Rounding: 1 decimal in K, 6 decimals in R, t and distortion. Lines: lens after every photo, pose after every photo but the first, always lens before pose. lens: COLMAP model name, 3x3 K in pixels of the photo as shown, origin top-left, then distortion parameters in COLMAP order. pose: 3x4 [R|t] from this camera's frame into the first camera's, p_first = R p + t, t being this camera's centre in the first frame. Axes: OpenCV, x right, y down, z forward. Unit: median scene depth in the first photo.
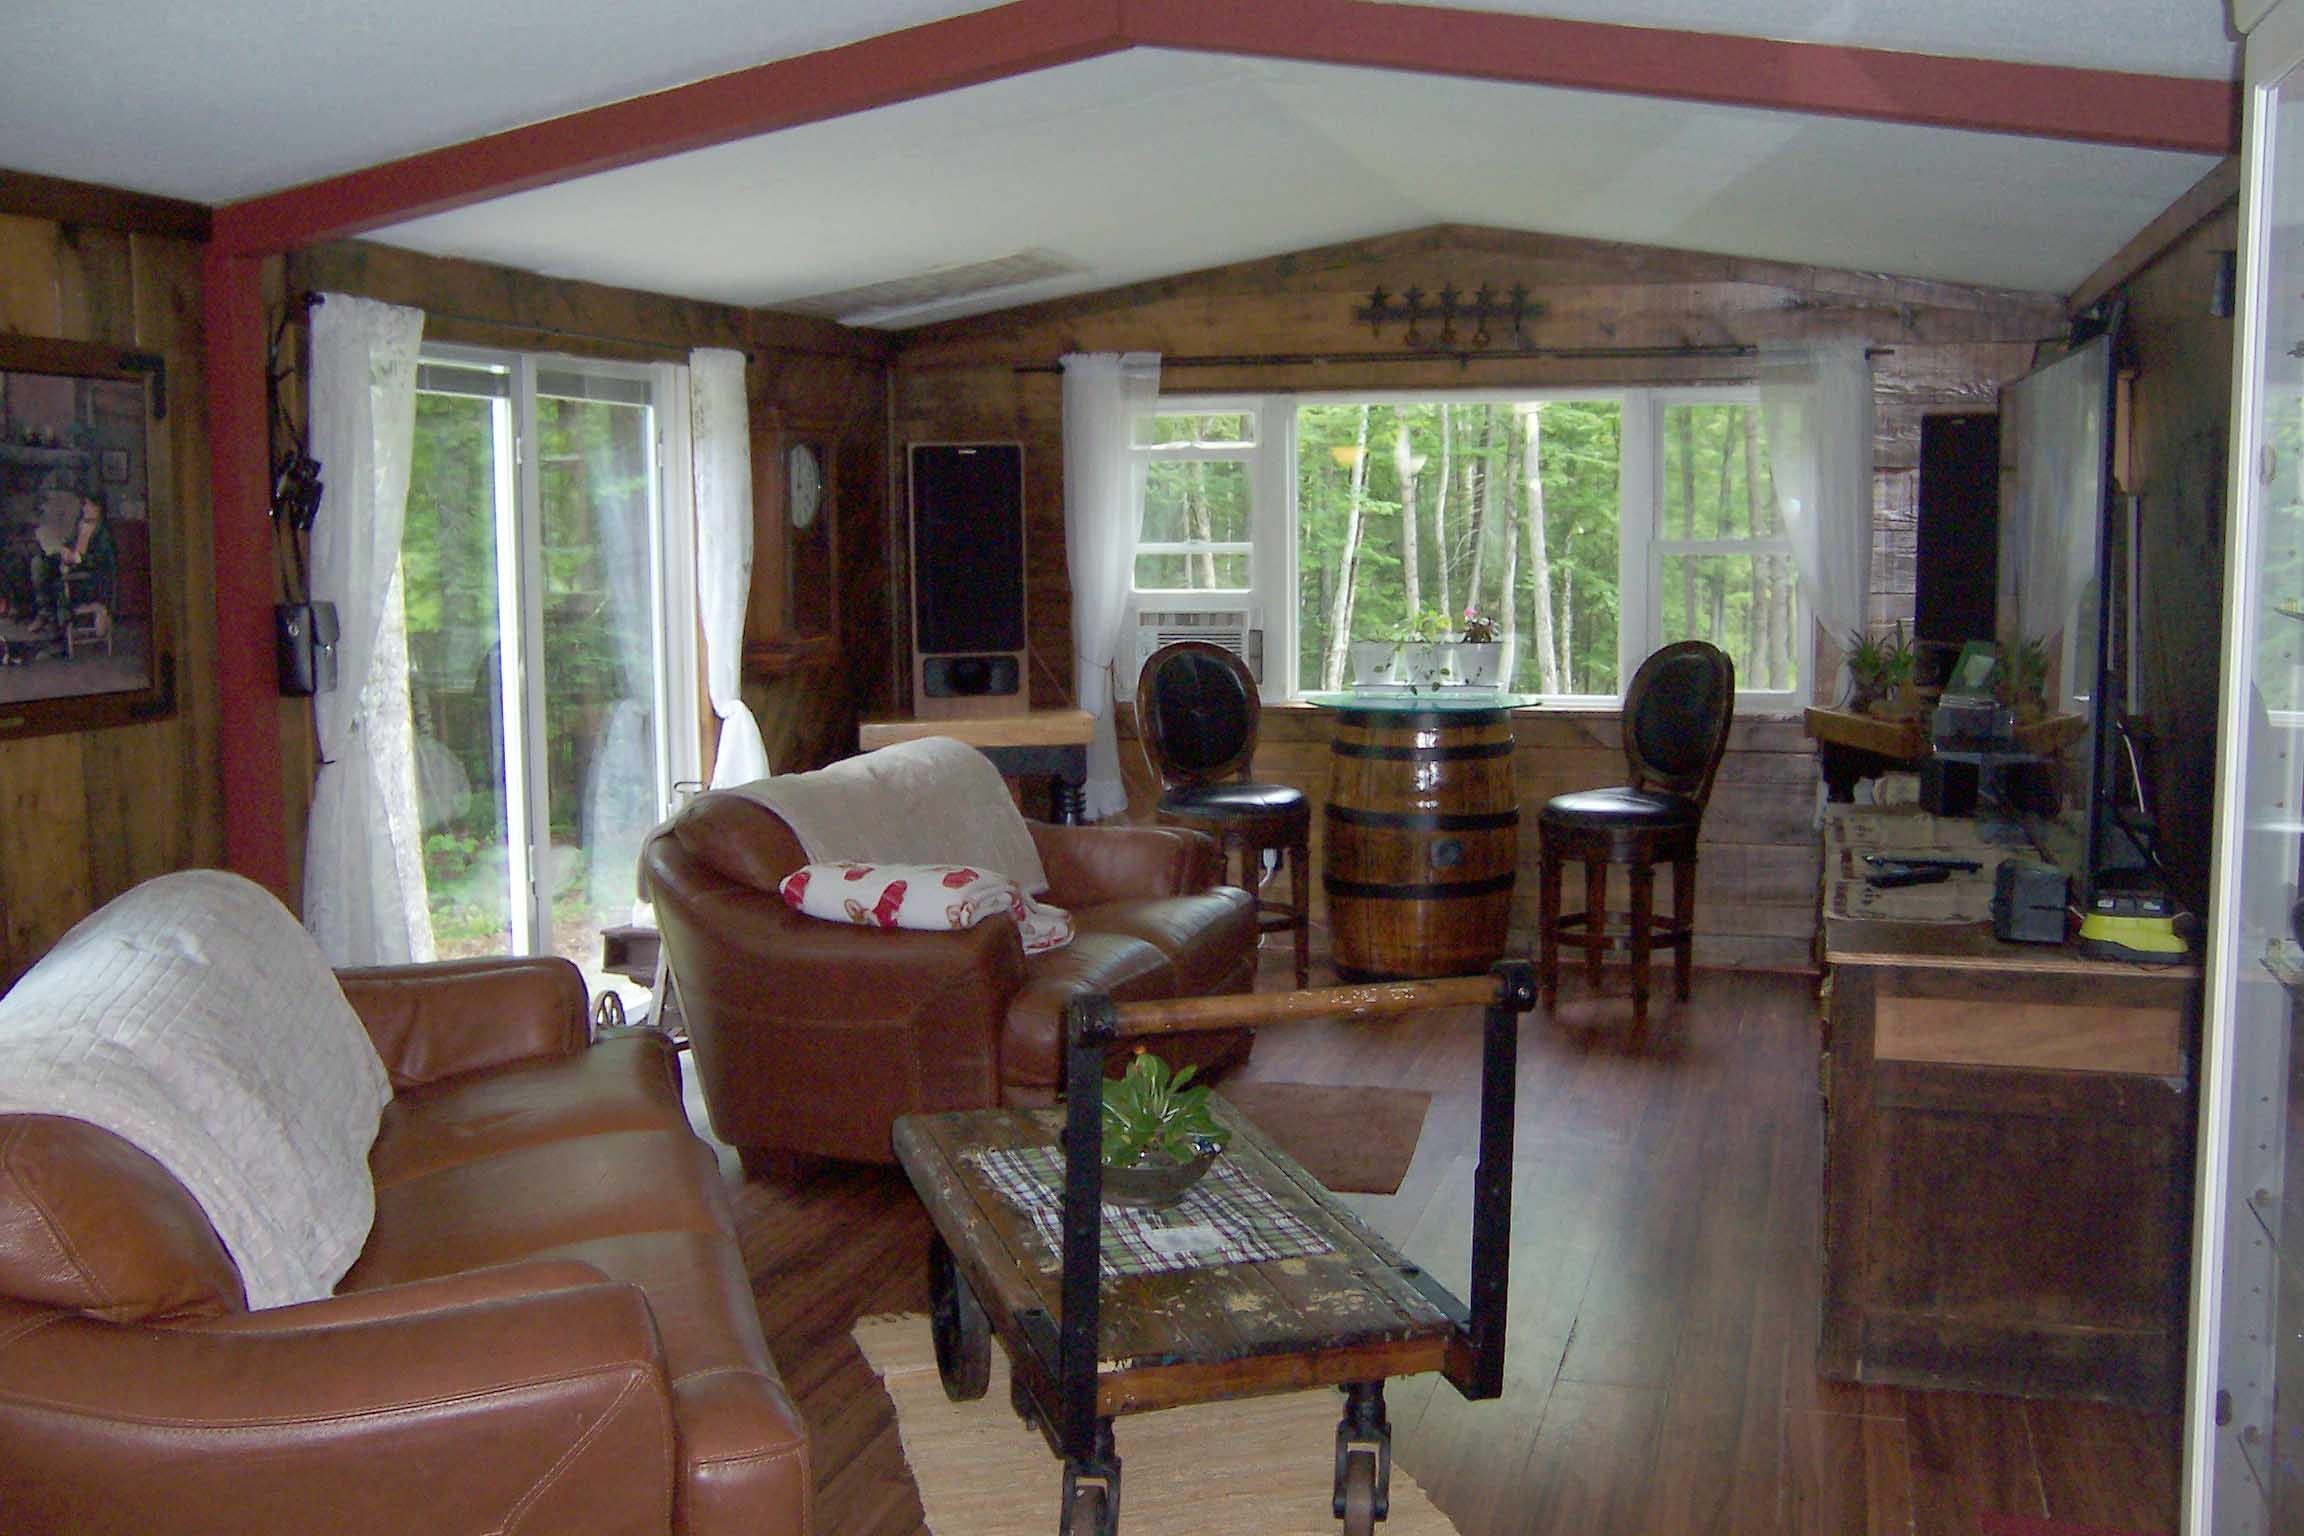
lens RADIAL K [[2263.7, 0, 1186.8], [0, 2263.7, 755.7], [0, 0, 1]] dist [-0.145211, 0.236407]
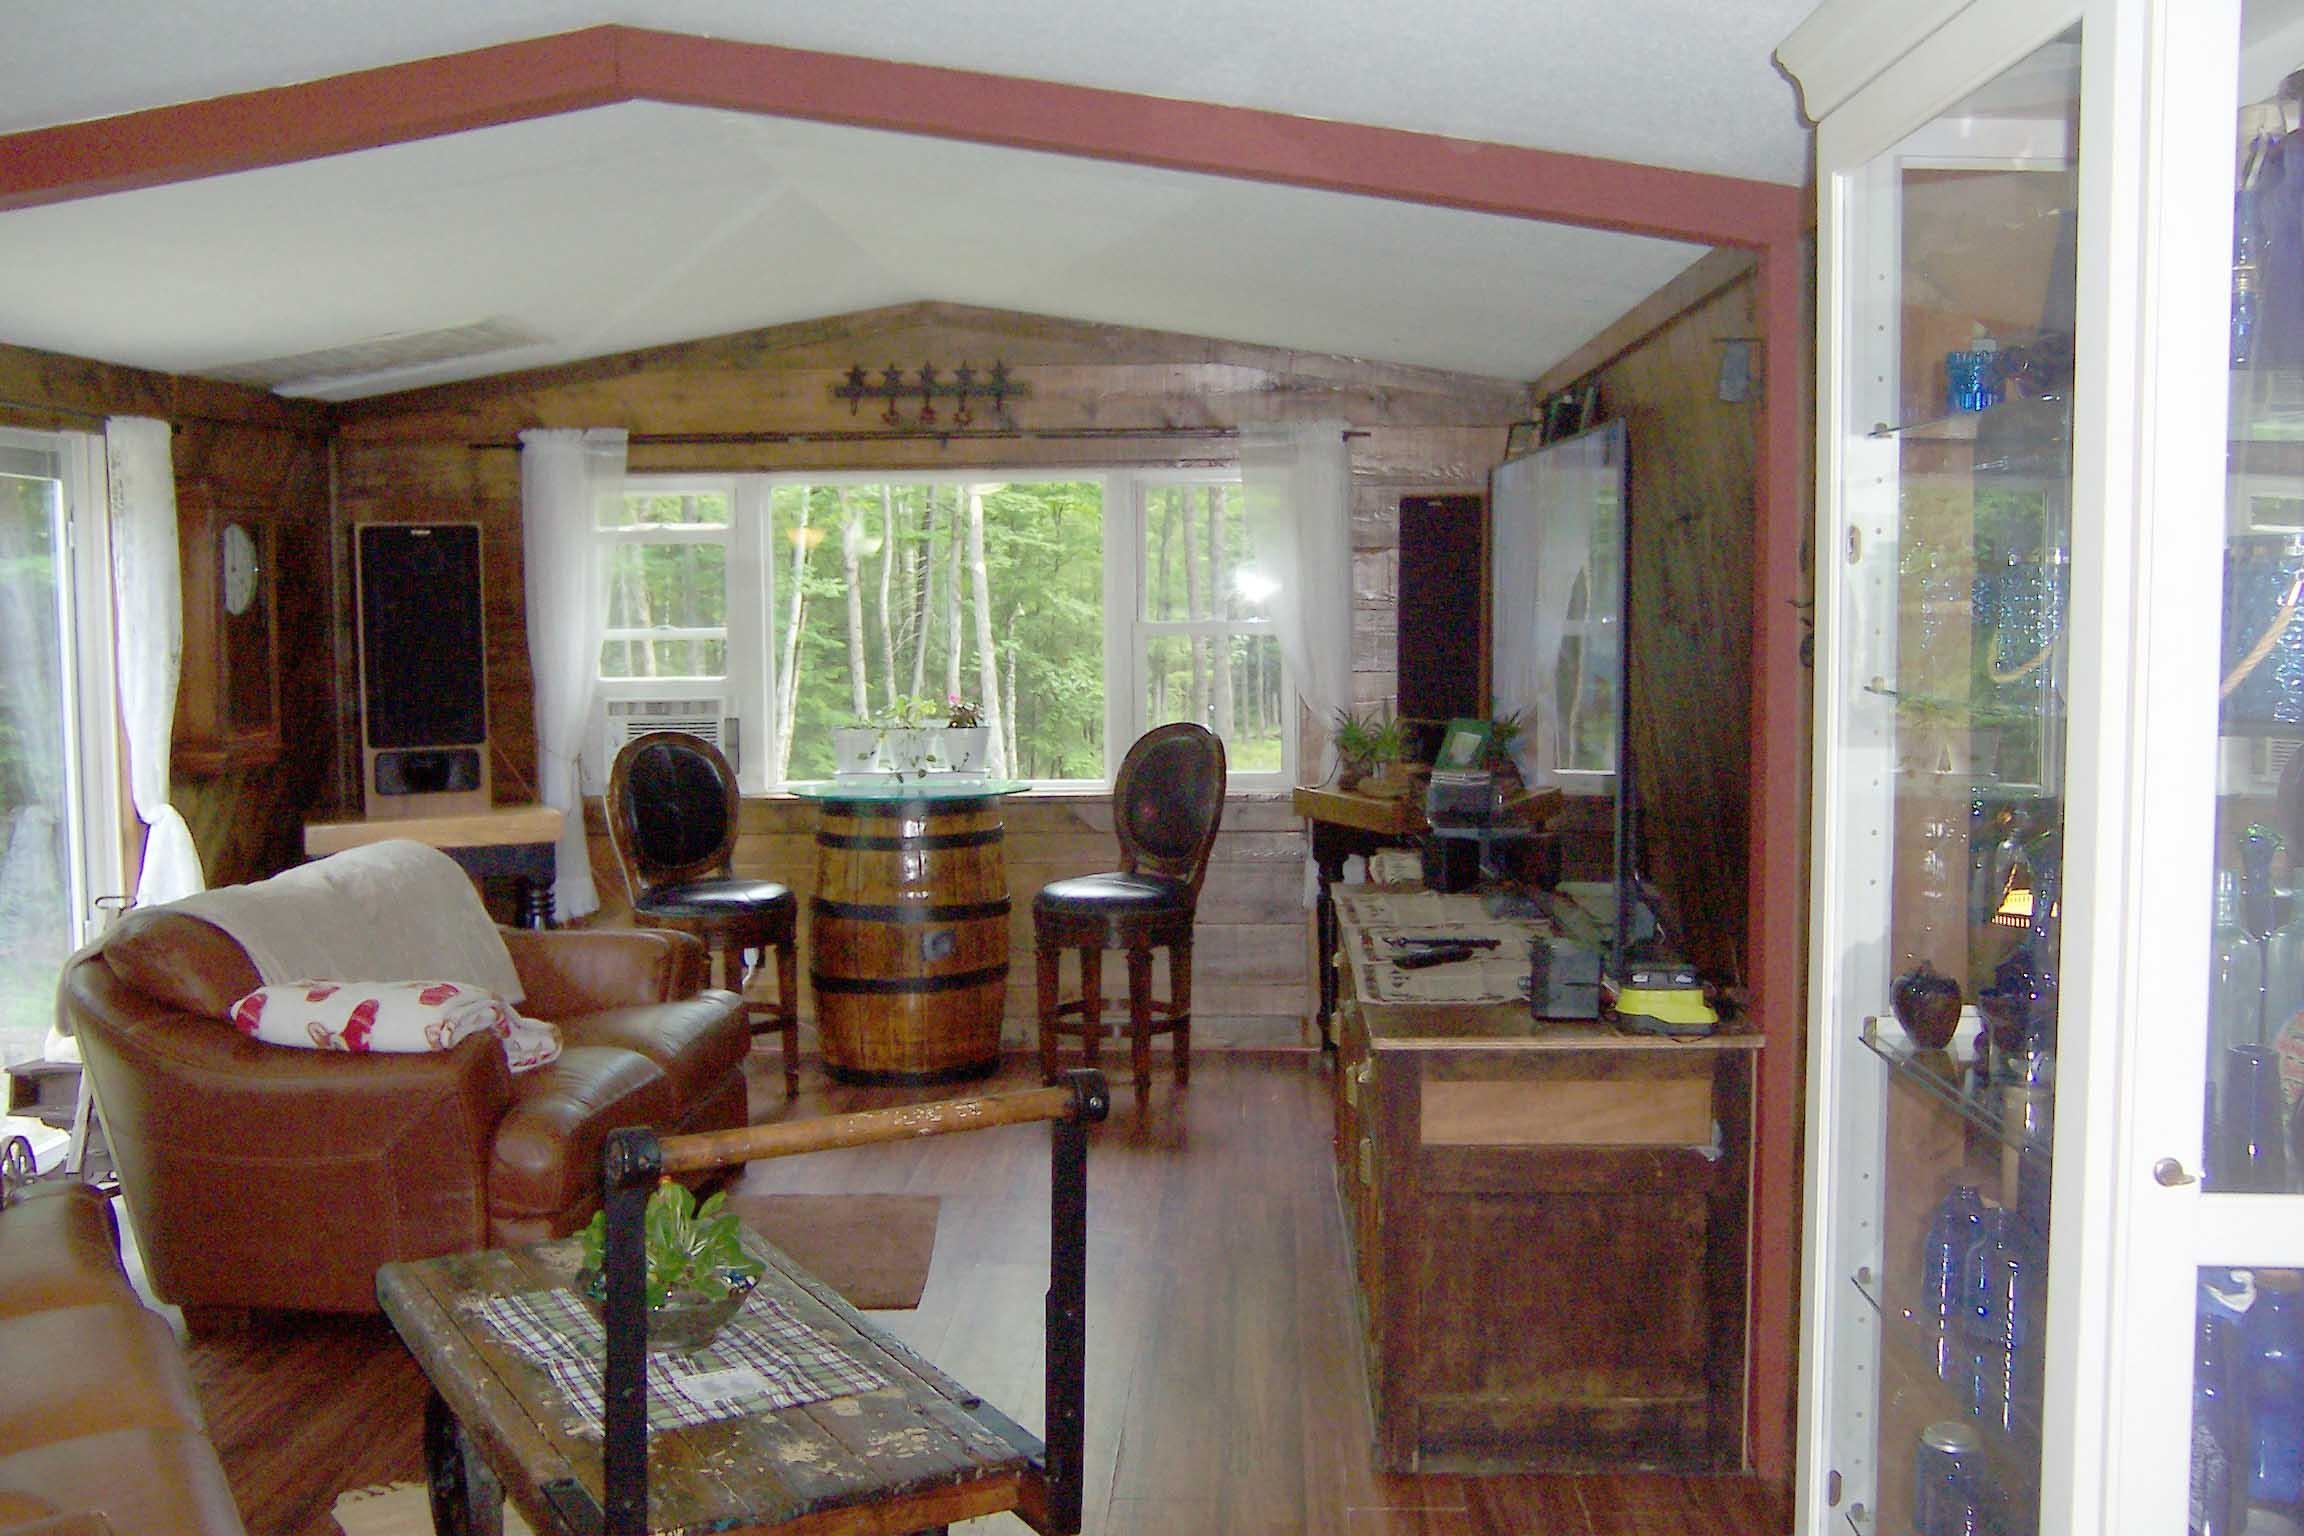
lens RADIAL K [[2263.7, 0, 1186.8], [0, 2263.7, 755.7], [0, 0, 1]] dist [-0.145211, 0.236407]
pose [[0.969663, -0.018058, 0.243780, -0.017121], [0.026935, 0.999088, -0.033130, -0.003145], [-0.242959, 0.038691, 0.969265, 0.029697]]
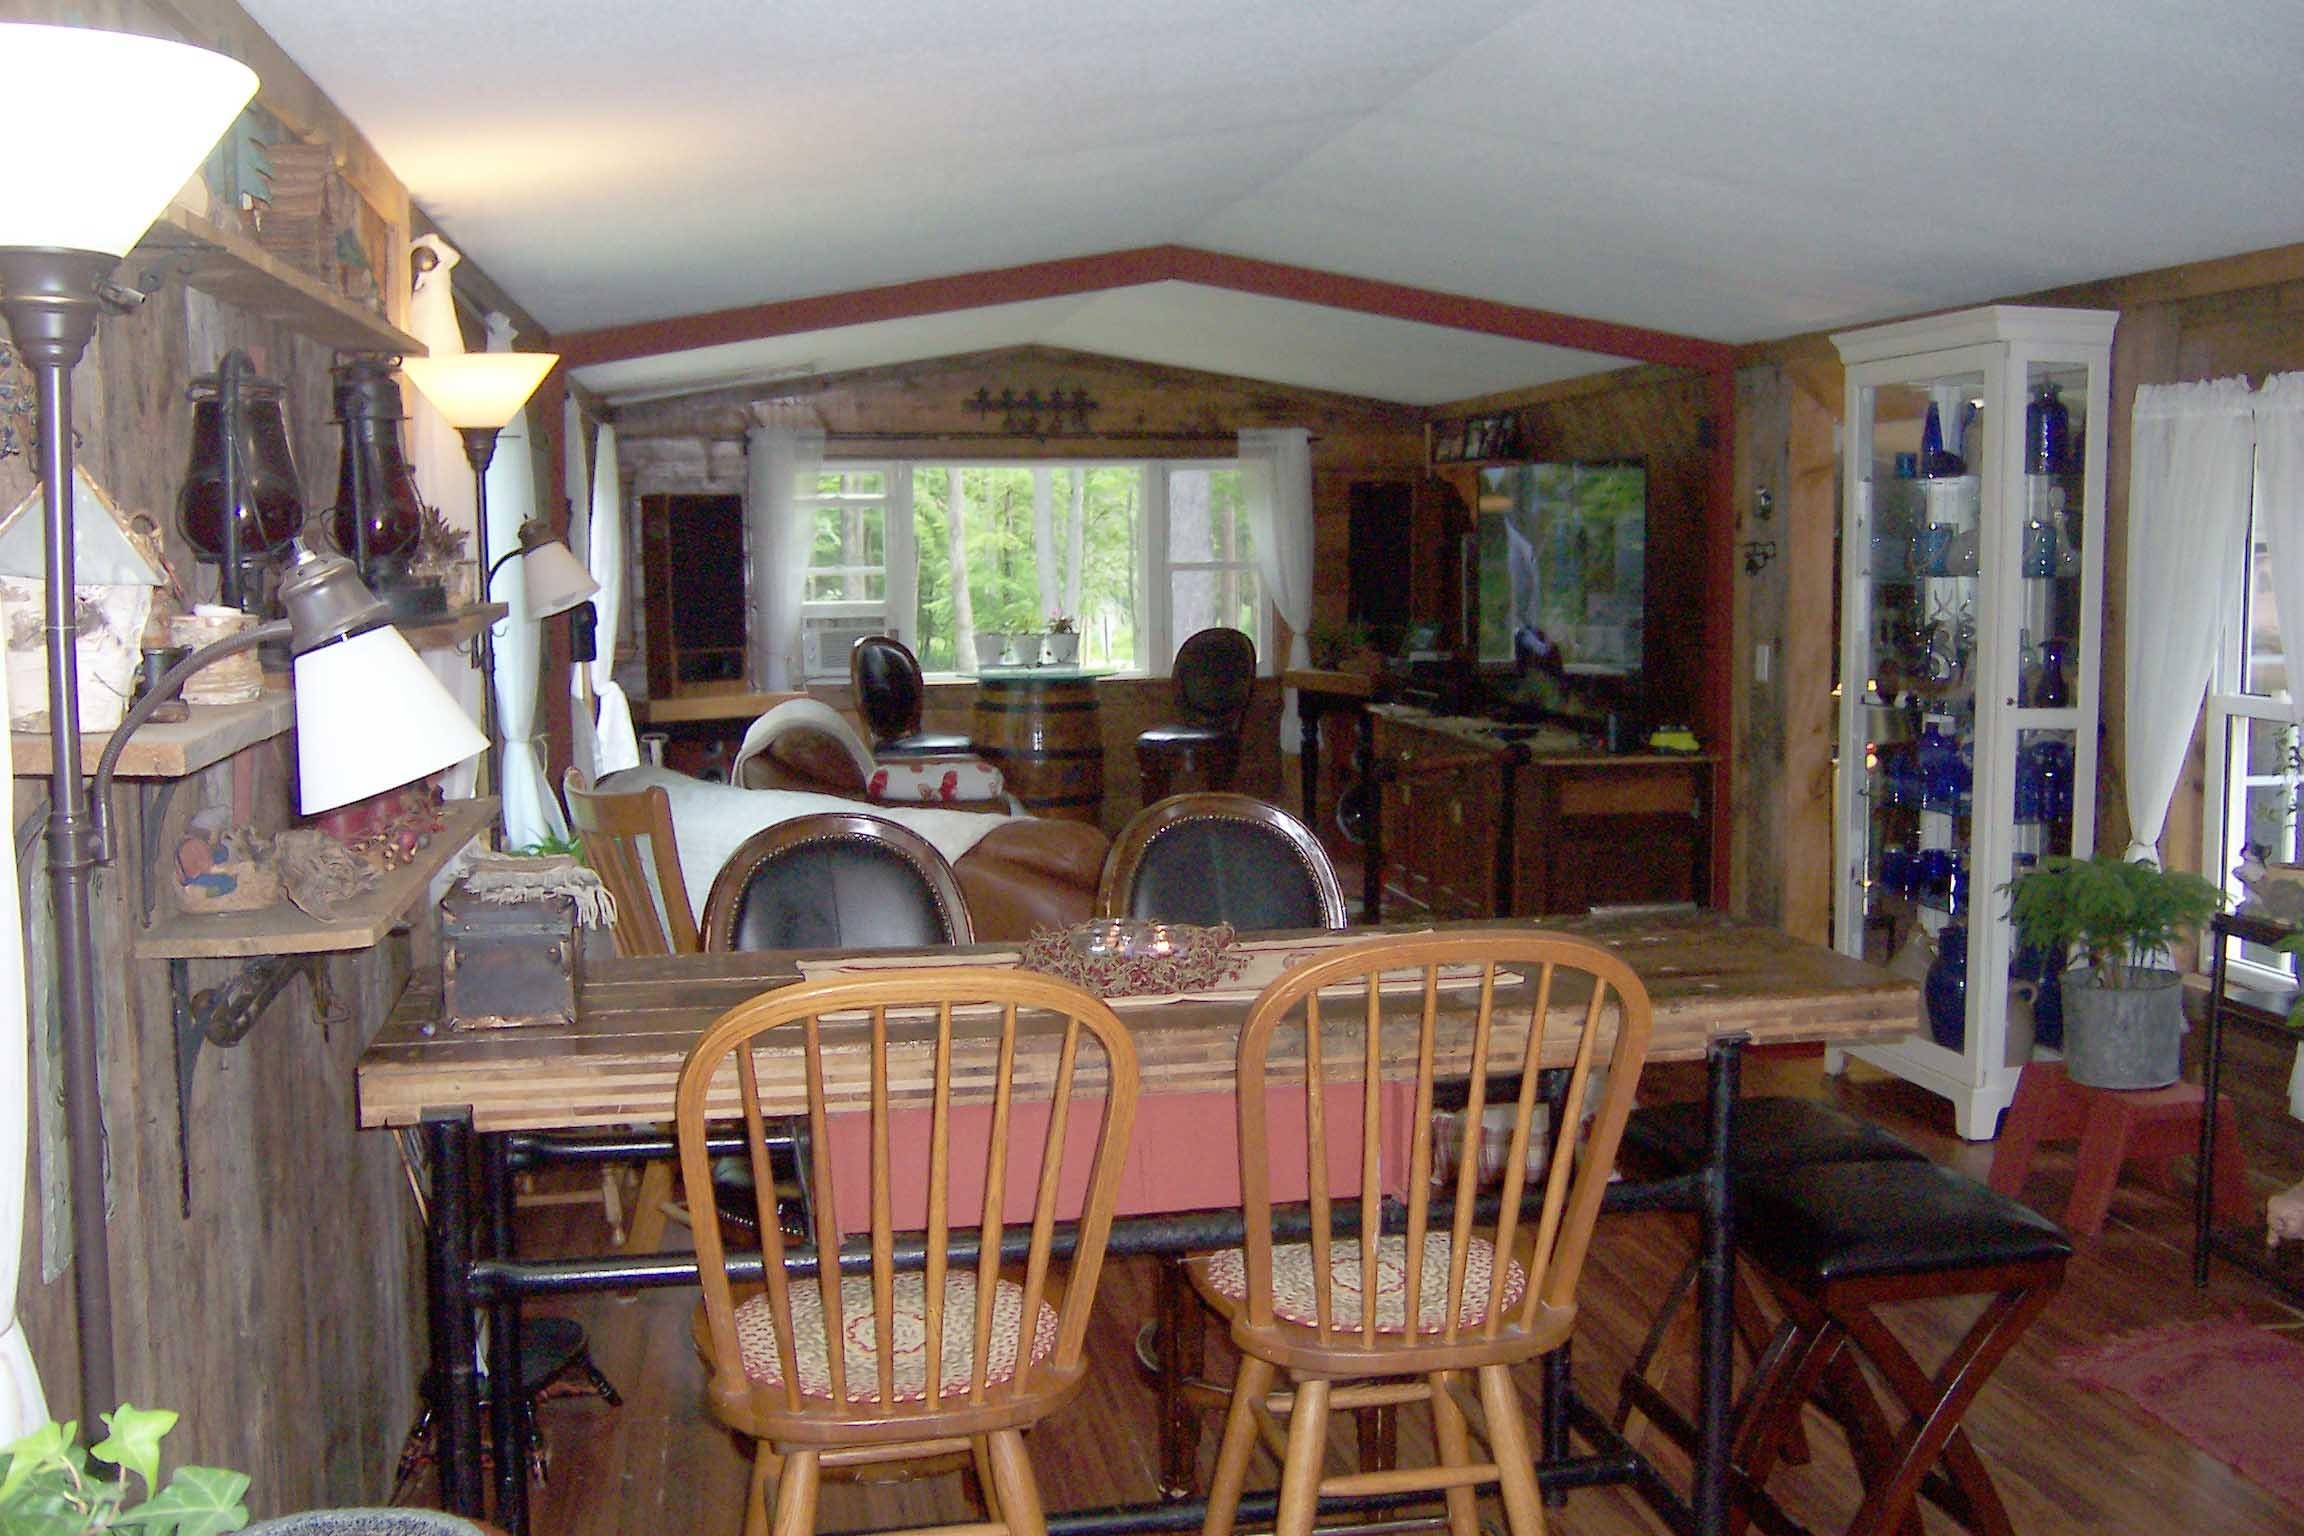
lens RADIAL K [[2263.7, 0, 1186.8], [0, 2263.7, 755.7], [0, 0, 1]] dist [-0.145211, 0.236407]
pose [[0.891128, -0.041911, 0.451812, -0.484627], [0.049896, 0.998738, -0.005768, 0.042869], [-0.451000, 0.027684, 0.892094, -0.348790]]
